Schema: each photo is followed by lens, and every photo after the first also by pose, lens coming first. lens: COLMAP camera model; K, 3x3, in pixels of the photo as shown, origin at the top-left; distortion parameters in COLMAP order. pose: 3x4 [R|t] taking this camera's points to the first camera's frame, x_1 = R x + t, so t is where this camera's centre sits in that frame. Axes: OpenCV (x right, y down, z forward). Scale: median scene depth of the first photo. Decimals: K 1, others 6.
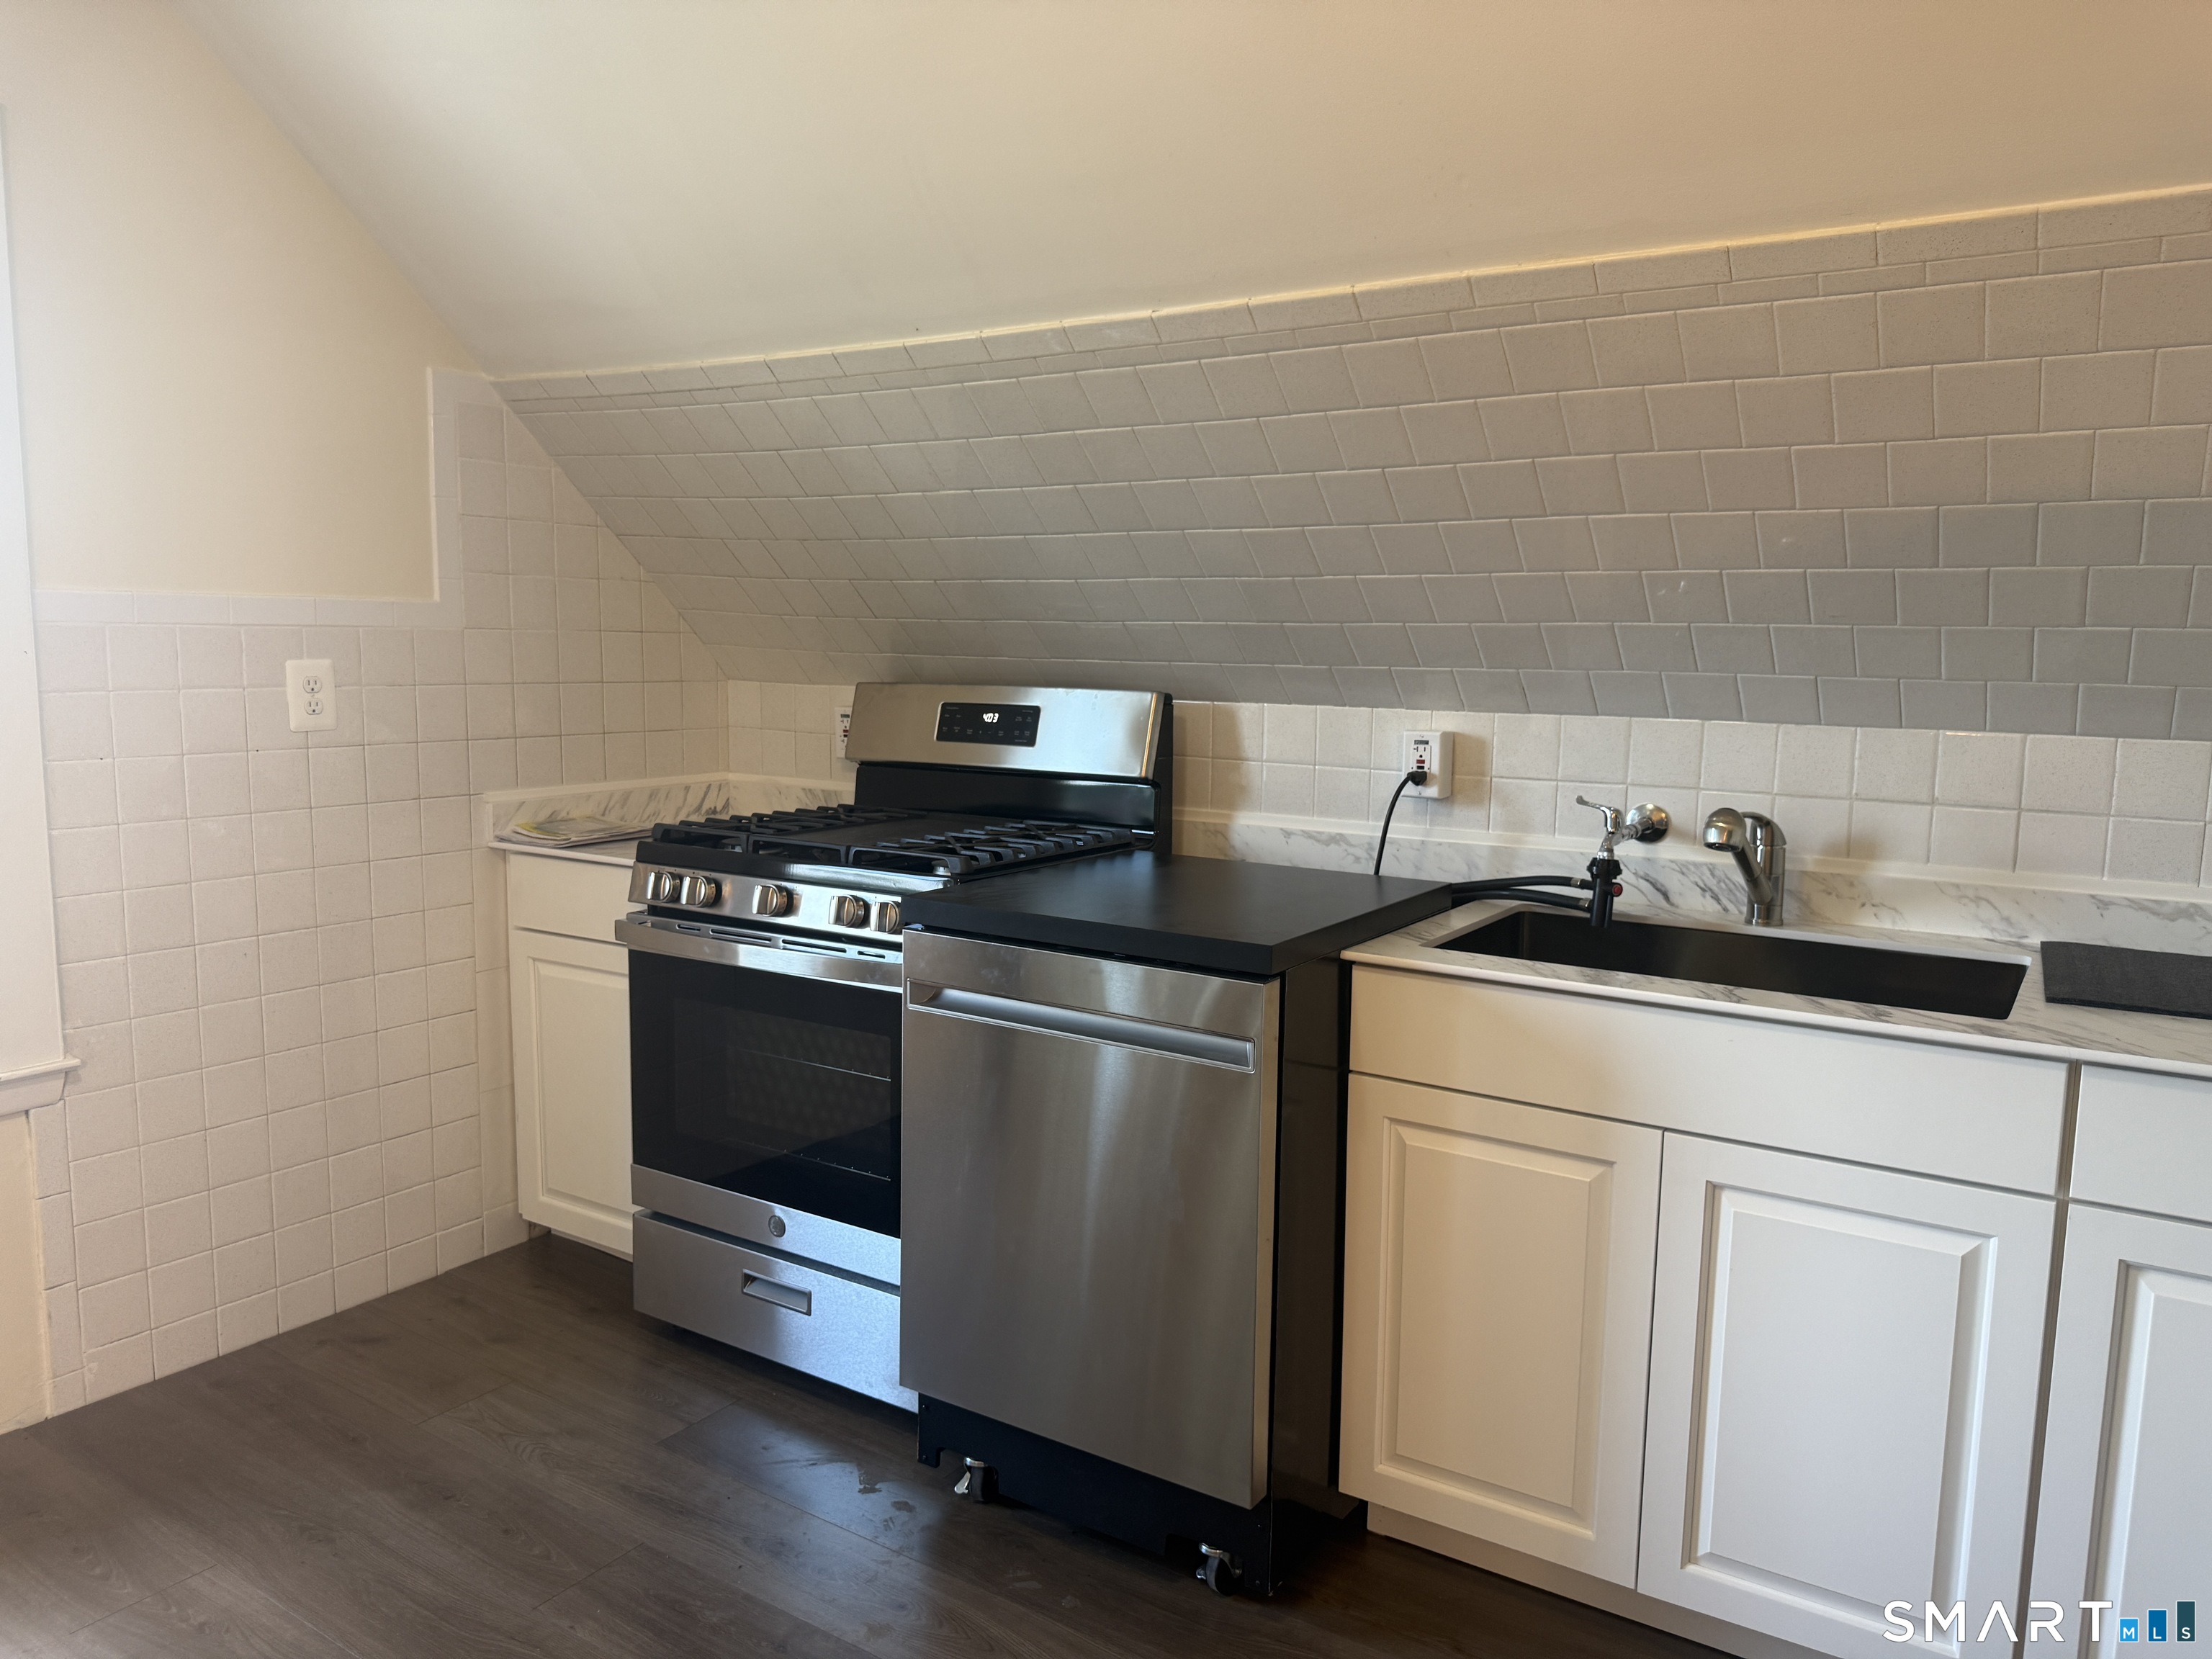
lens RADIAL K [[1529.8, 0, 1106.0], [0, 1529.8, 829.5], [0, 0, 1]] dist [-0.001773, -0.001257]
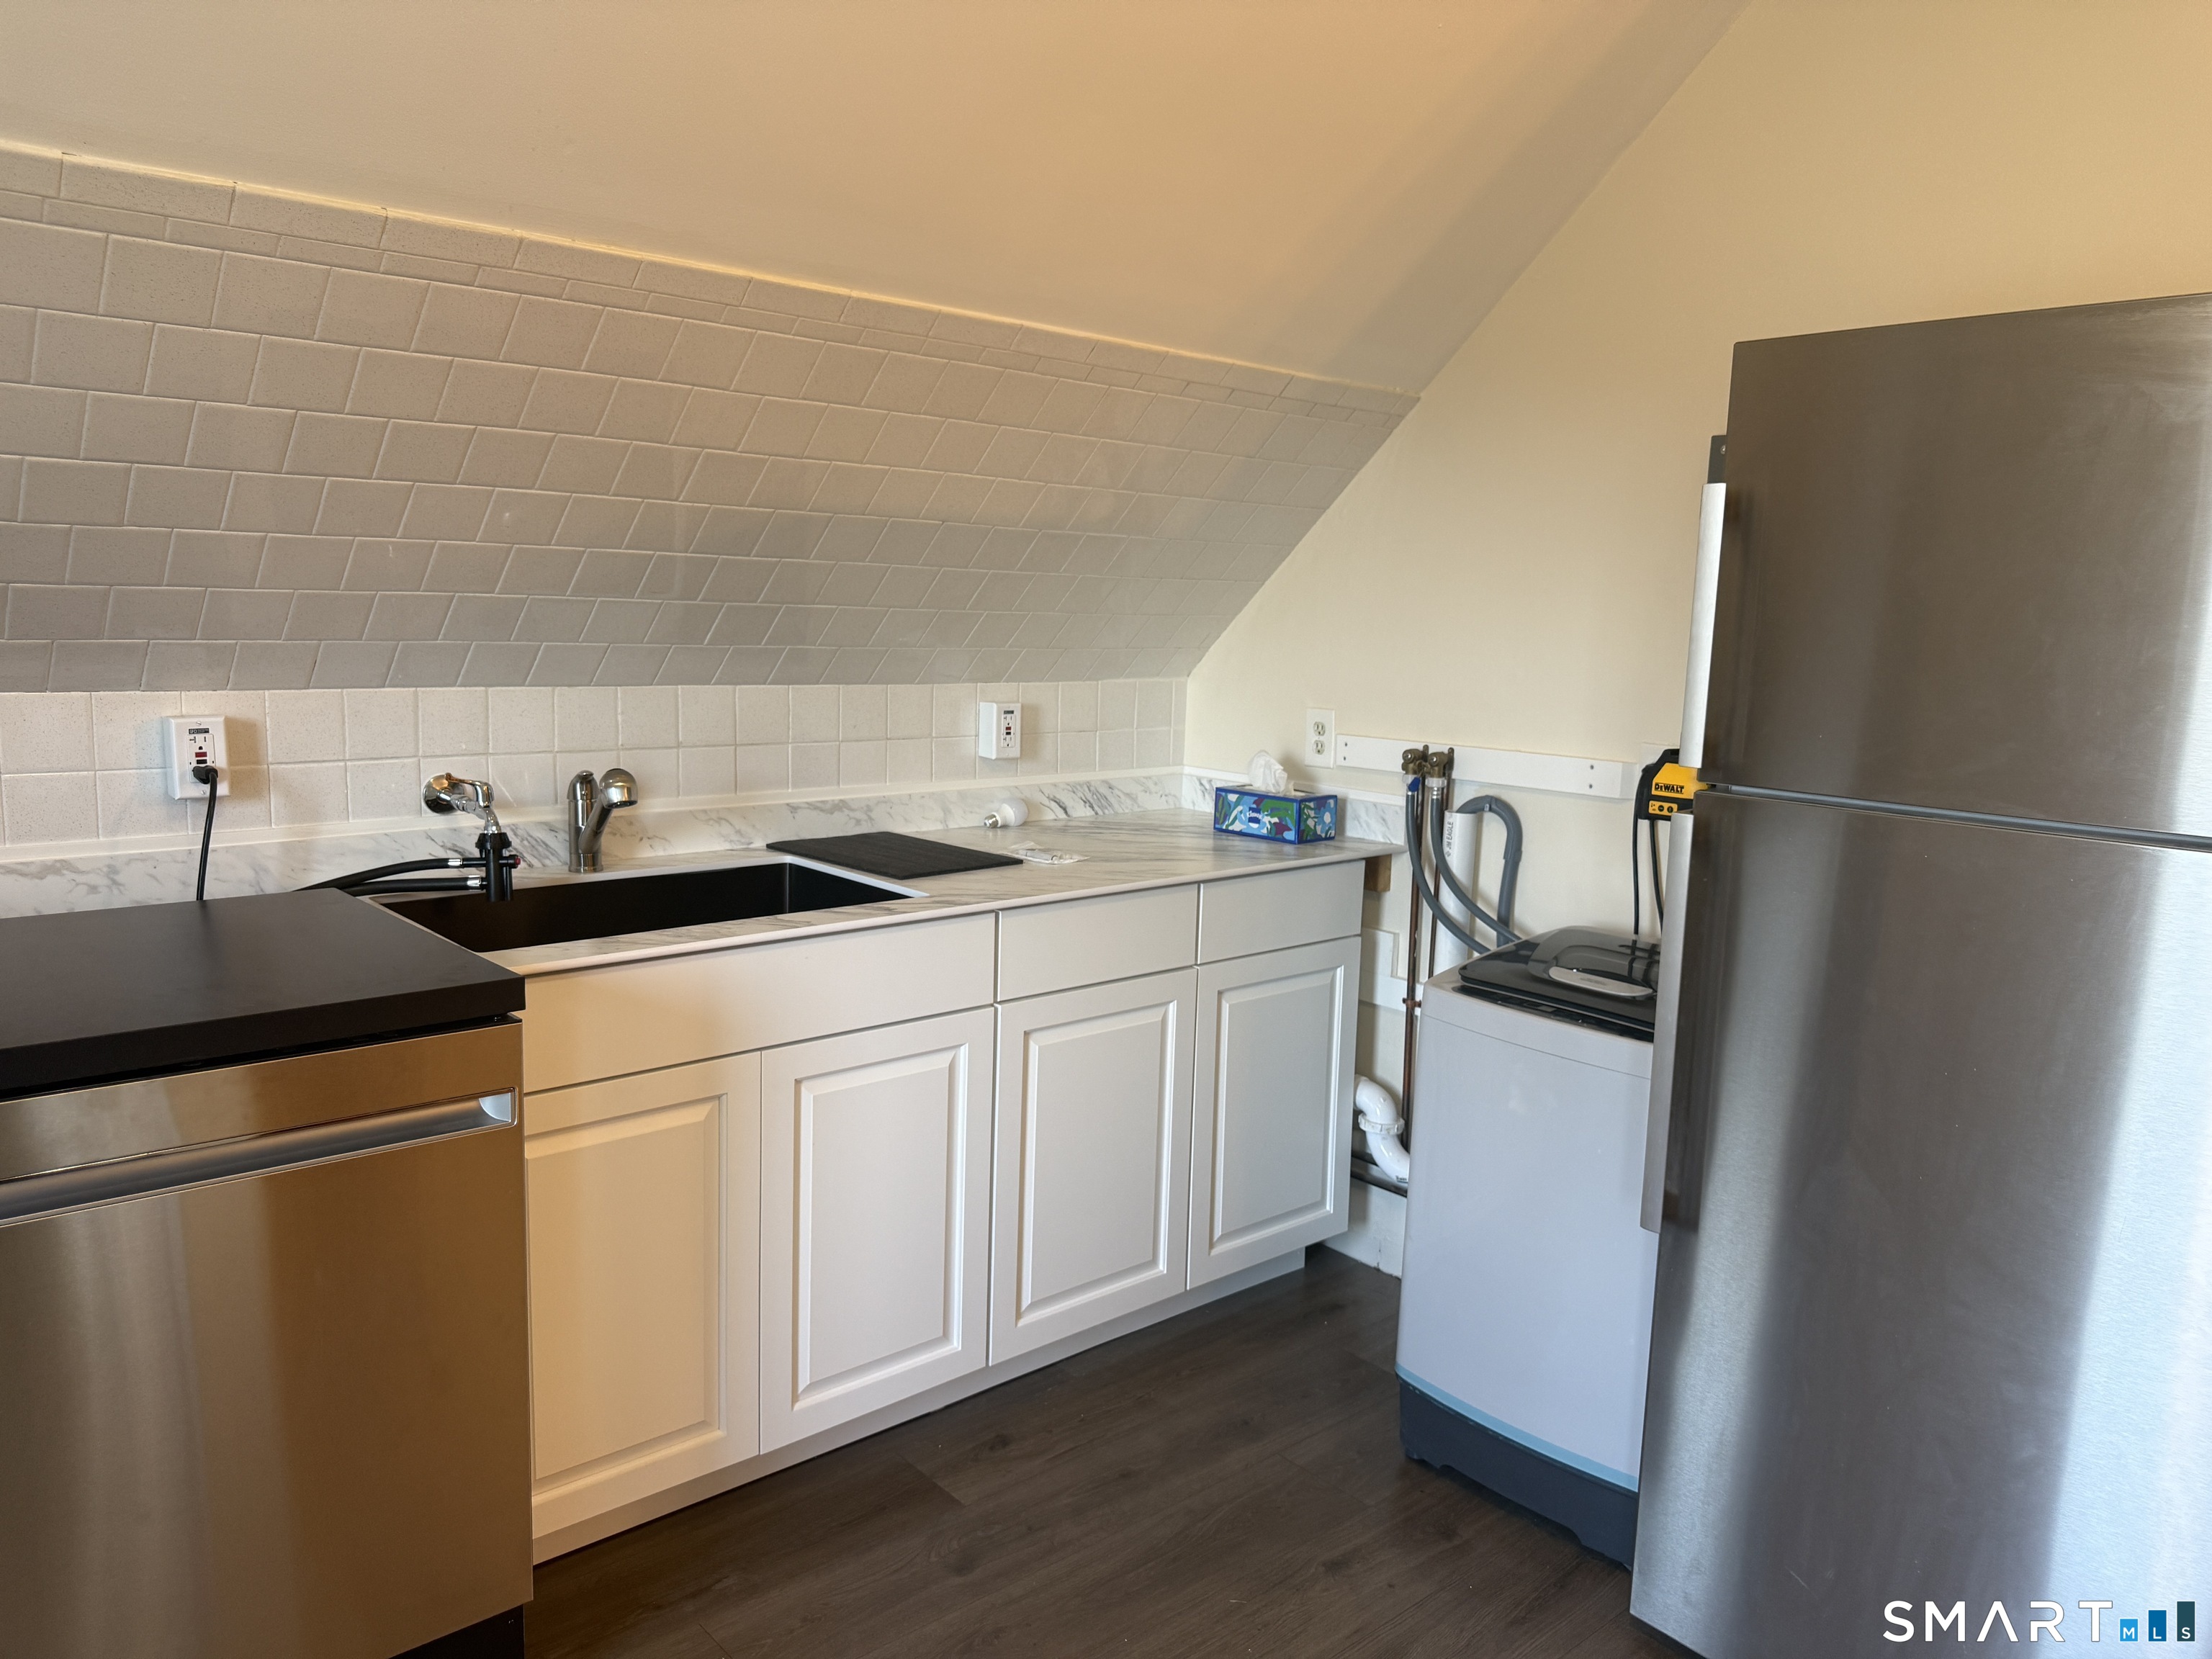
lens RADIAL K [[1566.0, 0, 1106.3], [0, 1566.0, 788.8], [0, 0, 1]] dist [0.003101, 0.001701]
pose [[0.276837, -0.110361, 0.954558, -0.541927], [0.108880, 0.990588, 0.082950, -0.049318], [-0.954728, 0.080969, 0.286247, 0.330529]]
